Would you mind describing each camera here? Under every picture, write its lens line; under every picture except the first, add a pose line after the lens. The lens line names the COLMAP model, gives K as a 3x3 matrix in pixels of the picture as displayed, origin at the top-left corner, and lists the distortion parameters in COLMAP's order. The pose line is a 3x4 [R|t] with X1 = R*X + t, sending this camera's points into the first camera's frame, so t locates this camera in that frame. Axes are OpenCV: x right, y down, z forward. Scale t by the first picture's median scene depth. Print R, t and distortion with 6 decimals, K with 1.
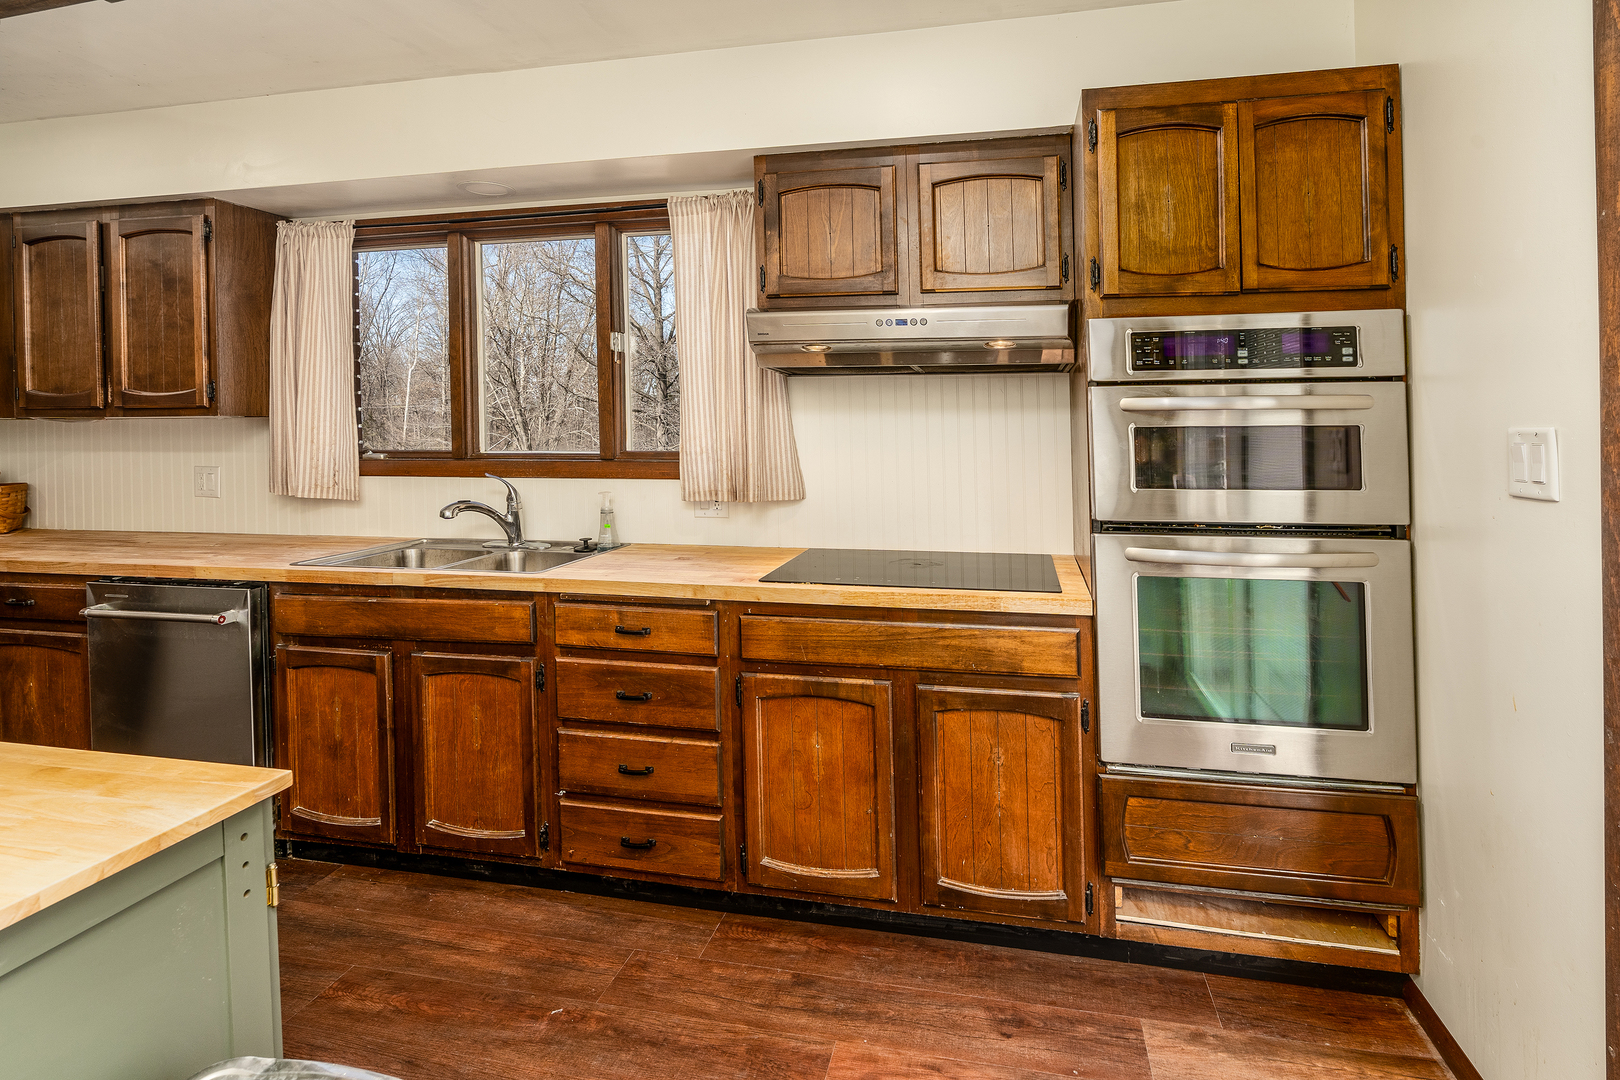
lens RADIAL K [[786.2, 0, 867.0], [0, 786.2, 432.5], [0, 0, 1]] dist [-0.008940, 0.000501]
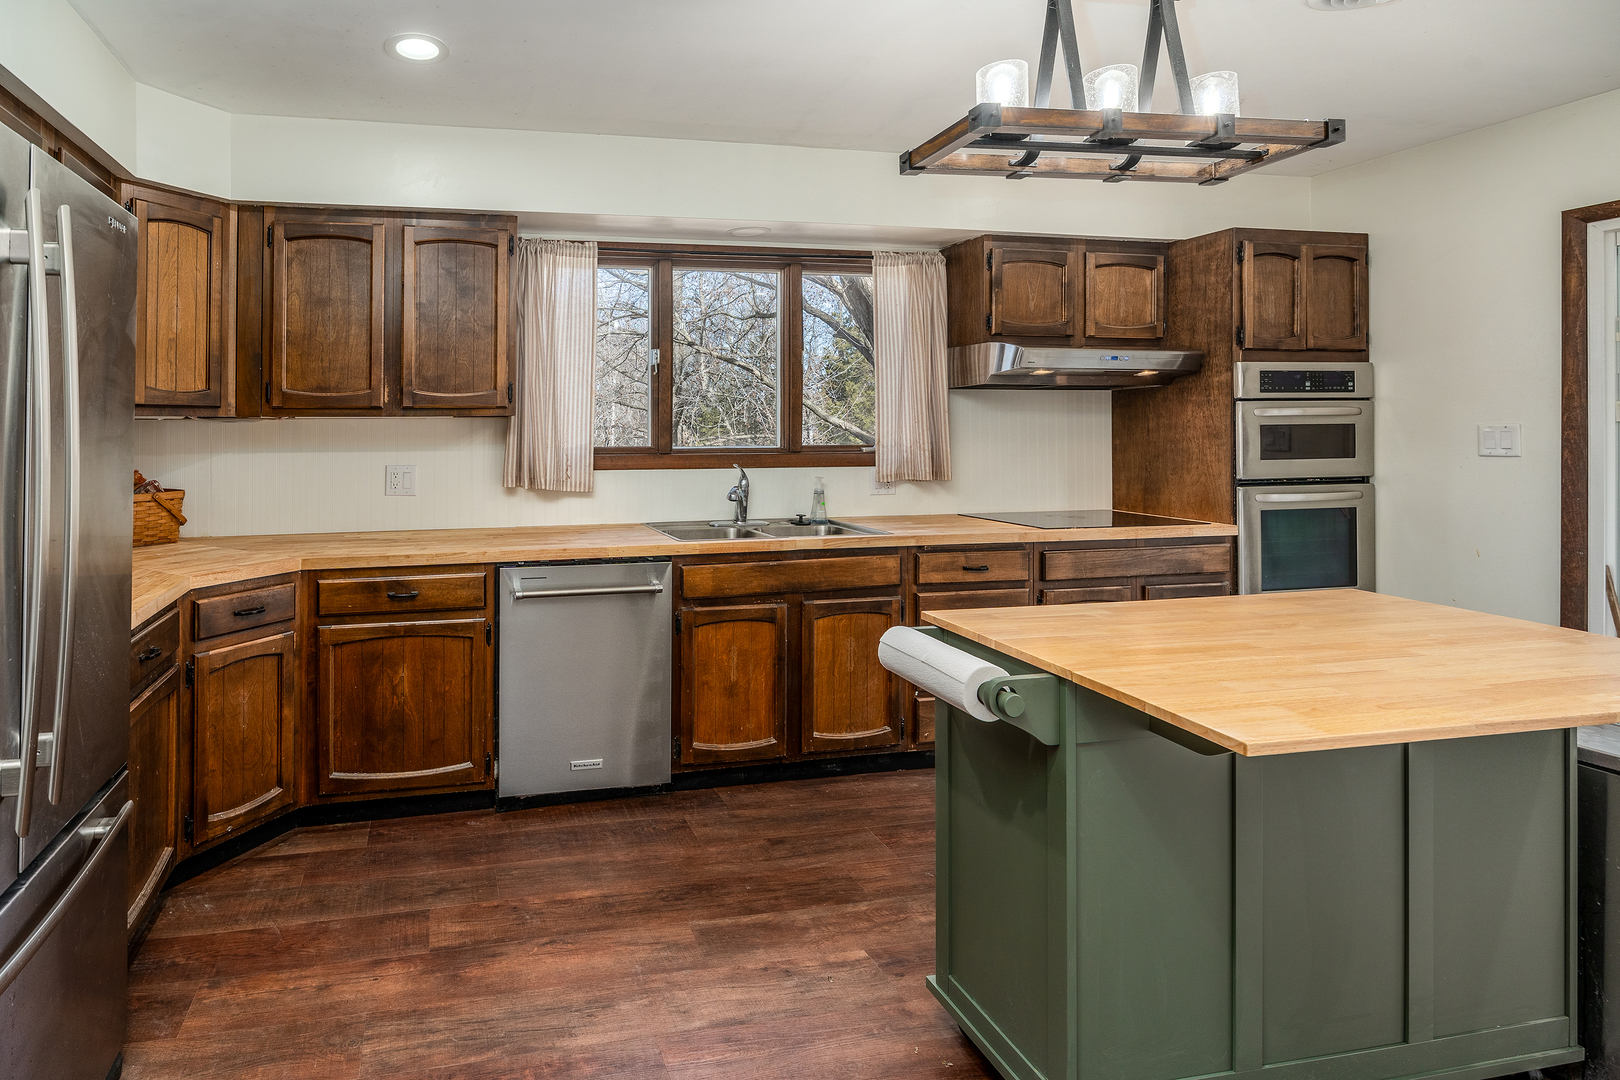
lens RADIAL K [[811.8, 0, 582.4], [0, 811.8, 436.1], [0, 0, 1]] dist [-0.011095, 0.000431]
pose [[0.933239, -0.004193, 0.359231, -1.348566], [0.005671, 0.999979, -0.003061, 0.012318], [-0.359211, 0.004894, 0.933244, -0.100604]]
